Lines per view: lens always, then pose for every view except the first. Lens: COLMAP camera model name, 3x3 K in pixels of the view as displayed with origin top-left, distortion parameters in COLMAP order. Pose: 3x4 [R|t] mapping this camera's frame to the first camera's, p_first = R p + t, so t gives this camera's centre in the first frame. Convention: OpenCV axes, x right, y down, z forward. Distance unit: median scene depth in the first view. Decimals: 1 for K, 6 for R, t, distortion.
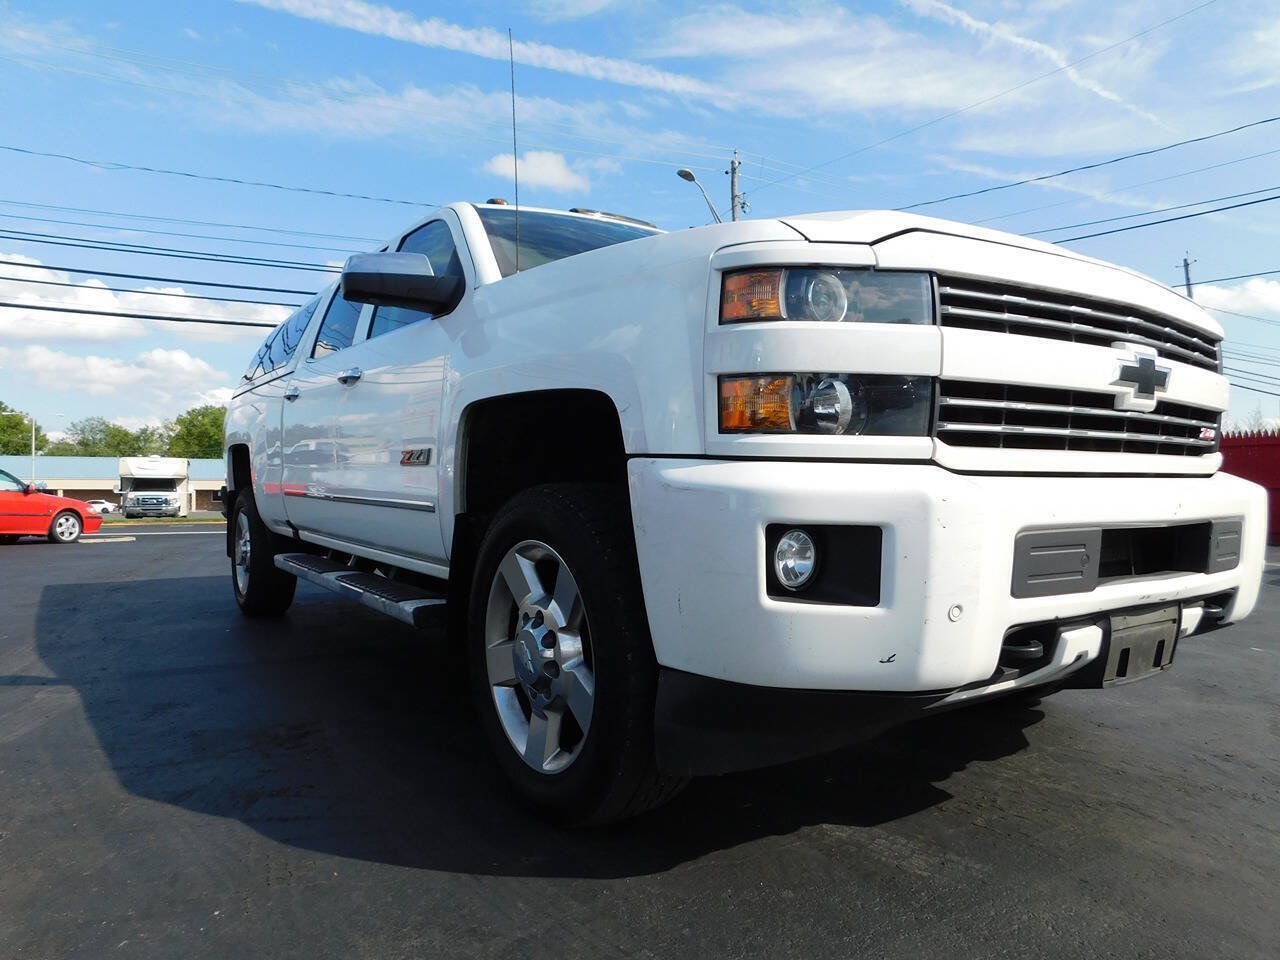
lens RADIAL K [[859.4, 0, 635.3], [0, 859.4, 480.3], [0, 0, 1]] dist [-0.074339, 0.062755]
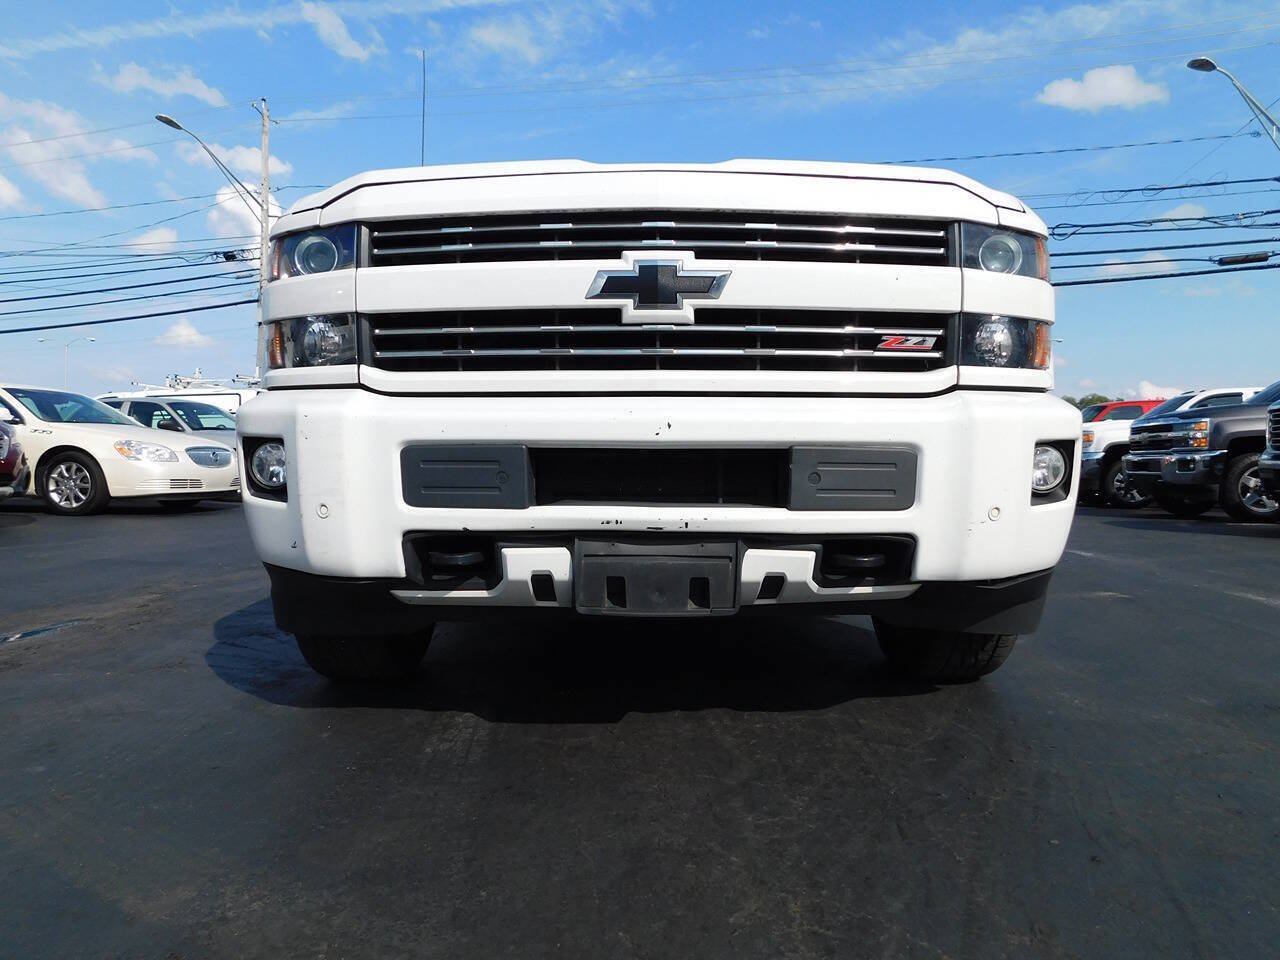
lens RADIAL K [[859.4, 0, 635.3], [0, 859.4, 480.3], [0, 0, 1]] dist [-0.074339, 0.062755]
pose [[0.809540, 0.026114, -0.586483, 1.133156], [-0.000783, 0.999057, 0.043404, 0.047886], [0.587064, -0.034678, 0.808798, 0.230441]]
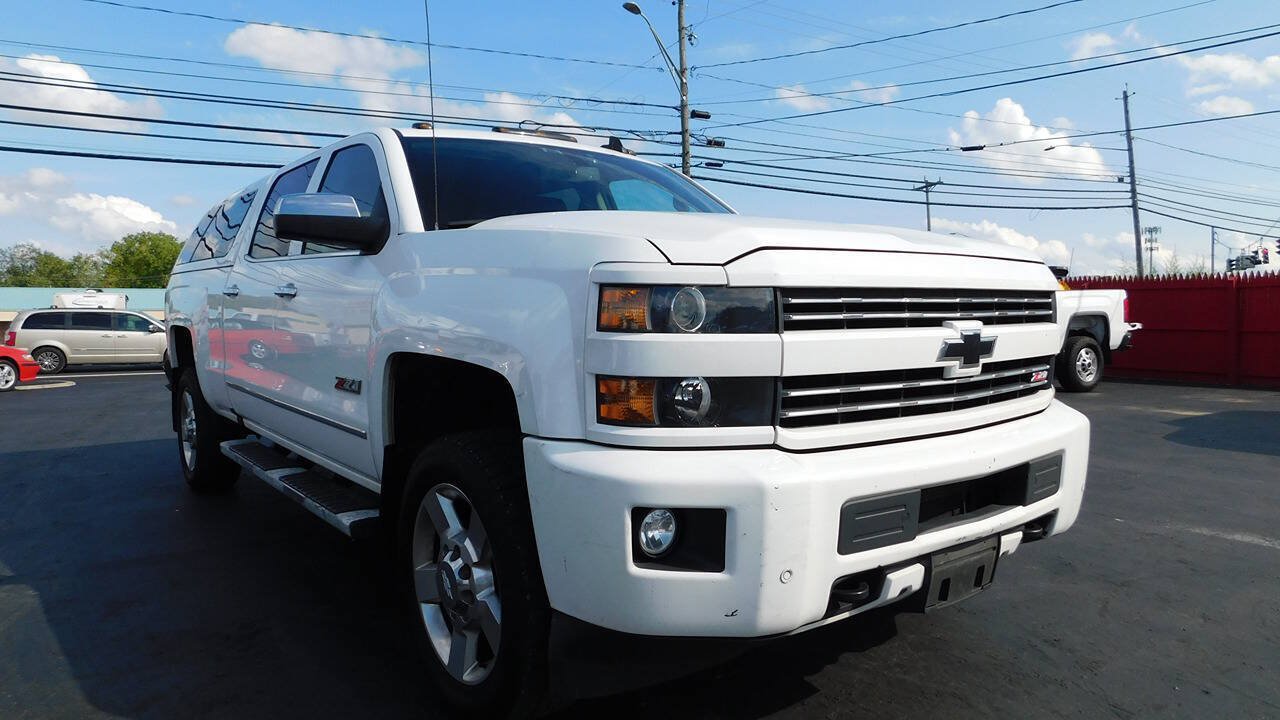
lens RADIAL K [[860.3, 0, 634.2], [0, 860.3, 359.3], [0, 0, 1]] dist [-0.070746, 0.059924]
pose [[0.998534, -0.008489, 0.053463, 0.073804], [0.005018, 0.997891, 0.064714, -0.188028], [-0.053900, -0.064351, 0.996471, -0.157775]]
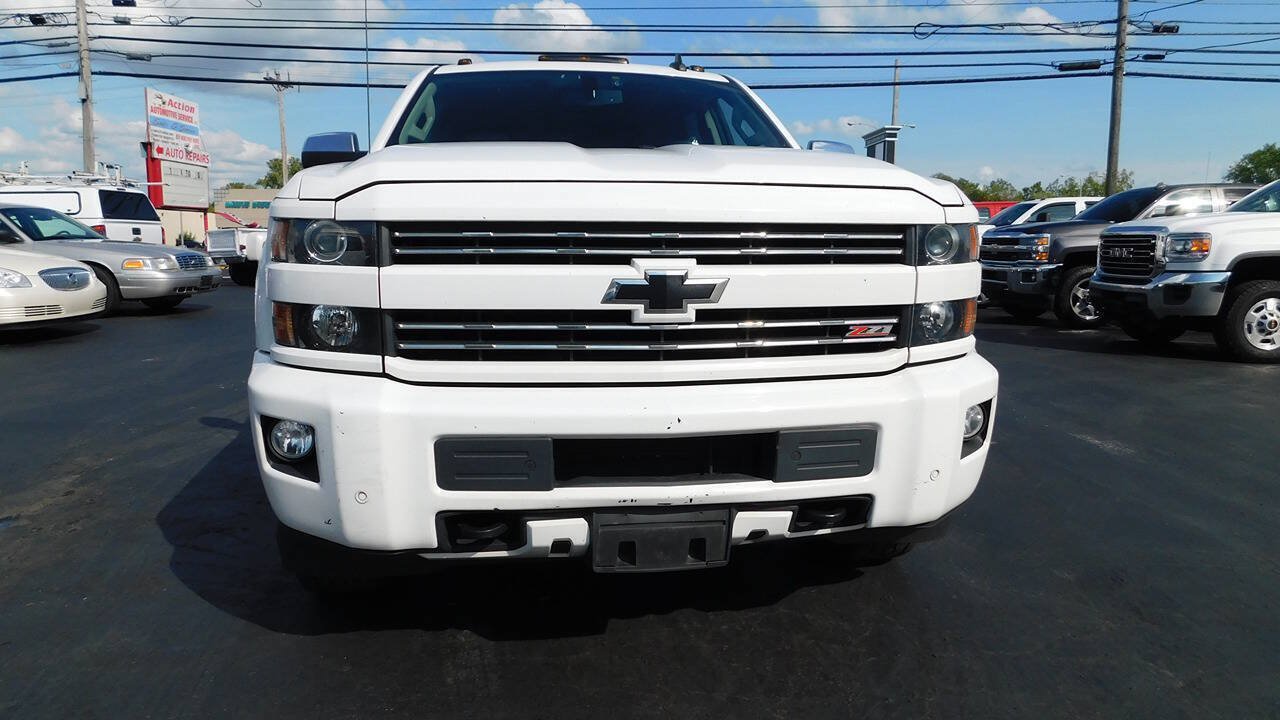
lens RADIAL K [[863.0, 0, 640.0], [0, 863.0, 360.0], [0, 0, 1]] dist [-0.079415, 0.070529]
pose [[0.895379, 0.078063, -0.438410, 1.042406], [-0.006030, 0.986550, 0.163348, -0.212189], [0.445265, -0.143615, 0.883807, 0.048433]]
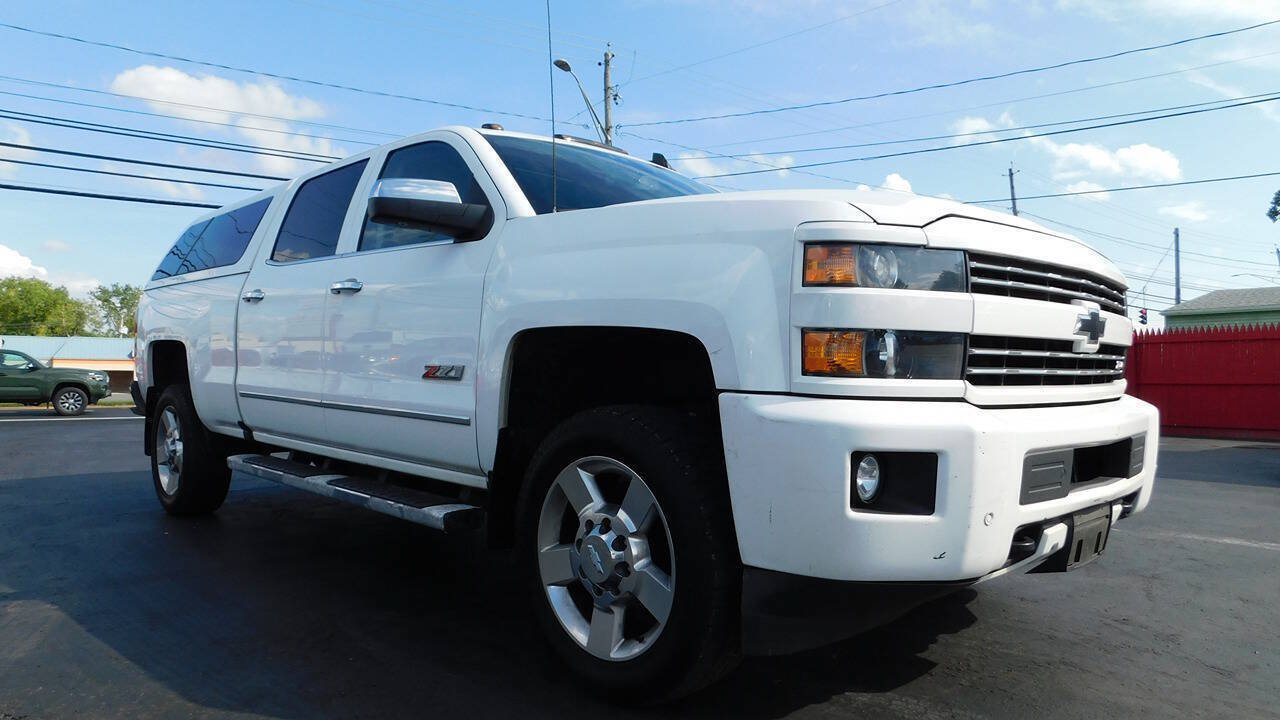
lens RADIAL K [[863.0, 0, 640.0], [0, 863.0, 360.0], [0, 0, 1]] dist [-0.079415, 0.070529]
pose [[0.984497, 0.011596, 0.175017, -0.296637], [-0.010776, 0.999926, -0.005631, -0.057603], [-0.175070, 0.003658, 0.984549, -0.145924]]
